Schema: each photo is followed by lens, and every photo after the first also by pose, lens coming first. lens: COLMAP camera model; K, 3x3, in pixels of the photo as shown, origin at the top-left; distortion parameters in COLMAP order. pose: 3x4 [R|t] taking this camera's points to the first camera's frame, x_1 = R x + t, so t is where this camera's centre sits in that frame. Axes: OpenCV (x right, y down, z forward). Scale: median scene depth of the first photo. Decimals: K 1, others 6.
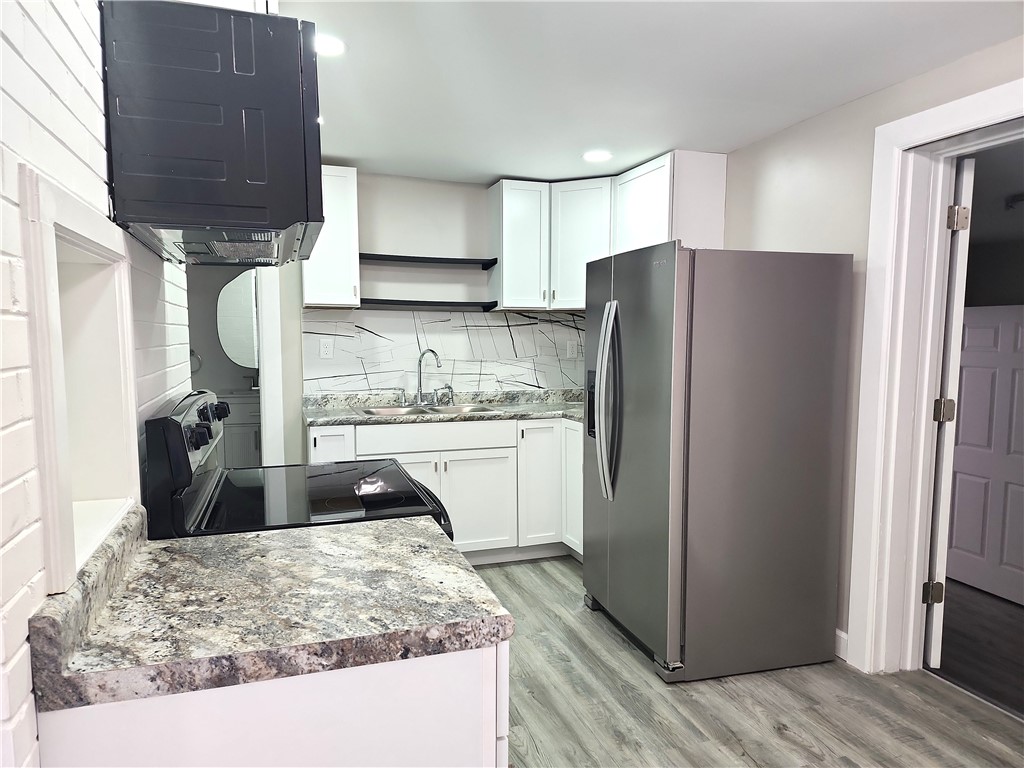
lens RADIAL K [[676.2, 0, 522.3], [0, 676.2, 401.8], [0, 0, 1]] dist [0.032834, -0.012113]
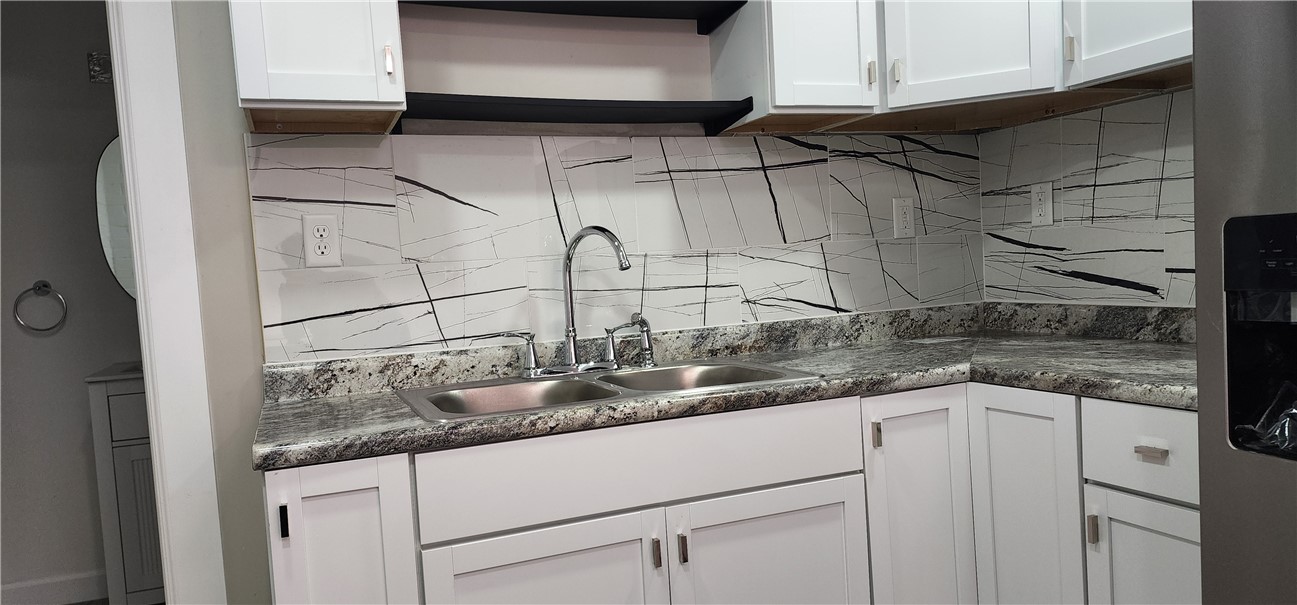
lens RADIAL K [[868.8, 0, 649.8], [0, 868.8, 313.0], [0, 0, 1]] dist [0.057348, -0.000413]
pose [[0.997271, -0.065076, 0.034865, -0.123334], [0.066376, 0.997089, -0.037524, -0.007161], [-0.032322, 0.039735, 0.998687, 0.495629]]
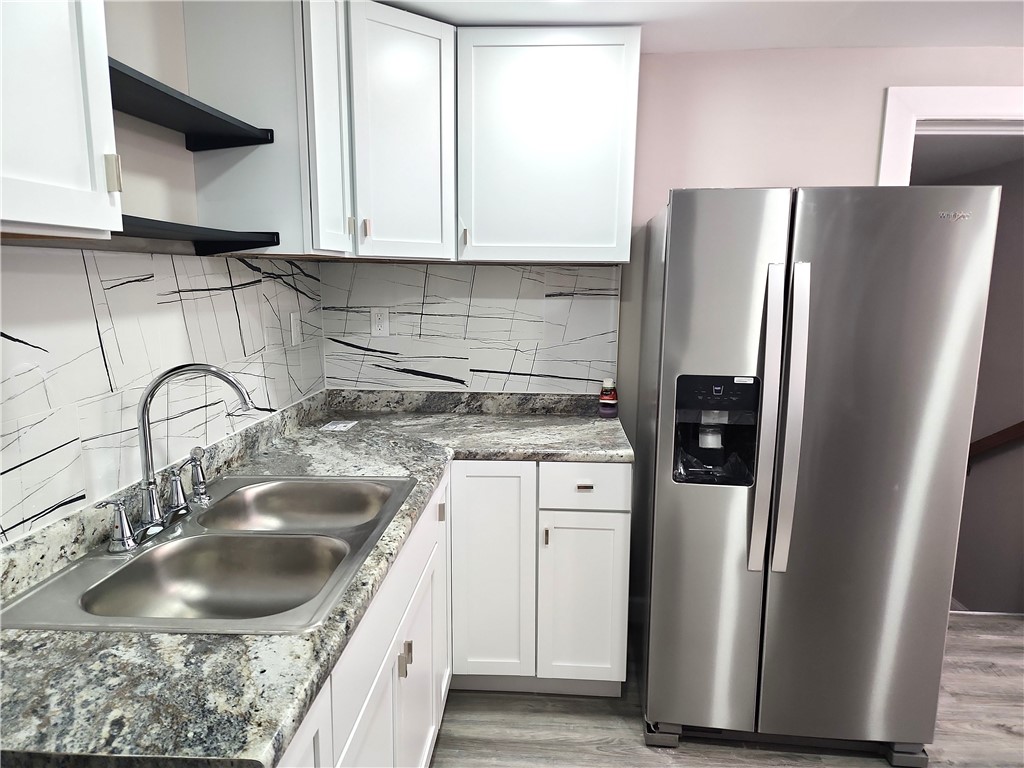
lens RADIAL K [[676.2, 0, 517.1], [0, 676.2, 382.4], [0, 0, 1]] dist [0.032834, -0.012113]
pose [[0.392912, -0.143308, 0.908341, -0.386083], [0.080616, 0.989347, 0.121217, -0.095336], [-0.916036, 0.025599, 0.400279, 0.691748]]
